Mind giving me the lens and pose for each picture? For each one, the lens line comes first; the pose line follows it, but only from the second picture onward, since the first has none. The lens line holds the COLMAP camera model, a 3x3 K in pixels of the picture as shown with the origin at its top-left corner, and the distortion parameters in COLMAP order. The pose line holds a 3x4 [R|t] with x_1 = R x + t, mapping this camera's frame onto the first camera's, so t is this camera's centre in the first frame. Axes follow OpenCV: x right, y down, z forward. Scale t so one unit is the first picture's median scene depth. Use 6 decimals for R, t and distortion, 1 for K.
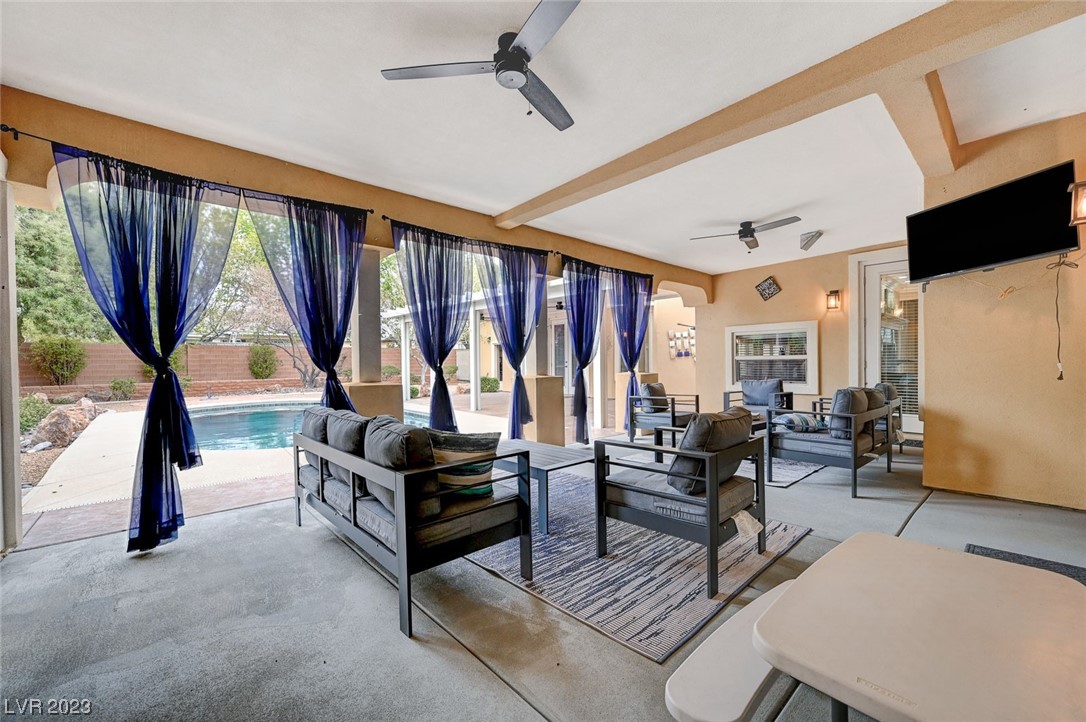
lens RADIAL K [[433.3, 0, 546.5], [0, 433.3, 363.4], [0, 0, 1]] dist [0.002795, 0.000022]
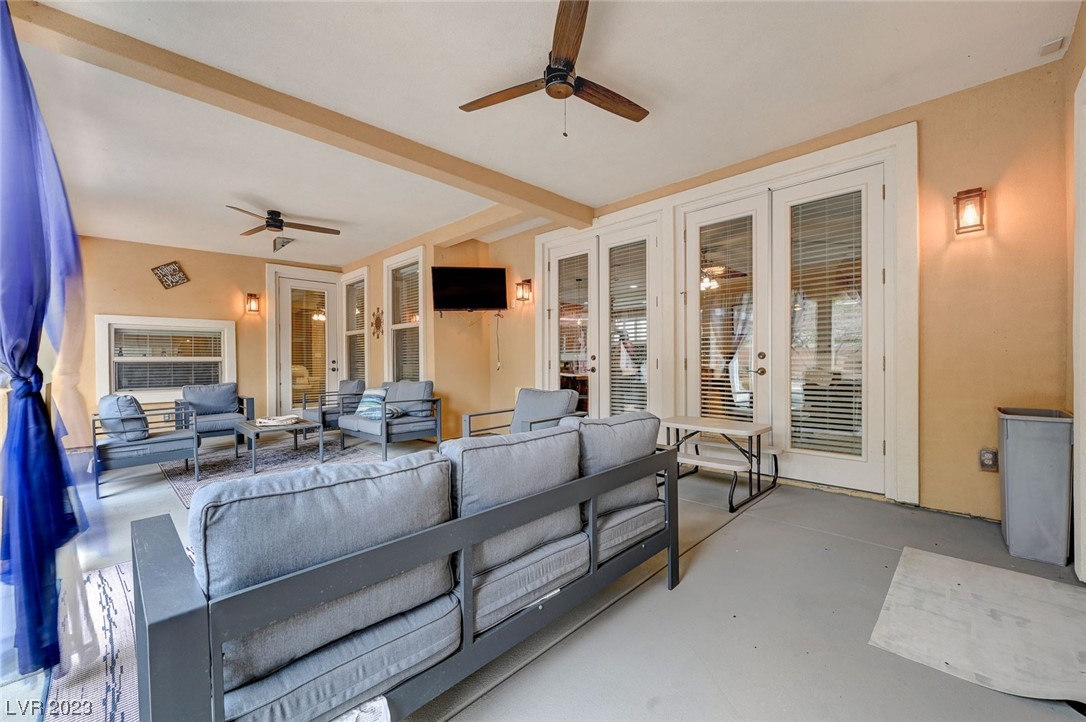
lens RADIAL K [[433.3, 0, 546.3], [0, 433.3, 363.7], [0, 0, 1]] dist [0.002795, 0.000022]
pose [[-0.057872, 0.005404, 0.998309, -0.381908], [0.011557, 0.999922, -0.004743, 0.008194], [-0.998257, 0.011263, -0.057930, 0.369362]]
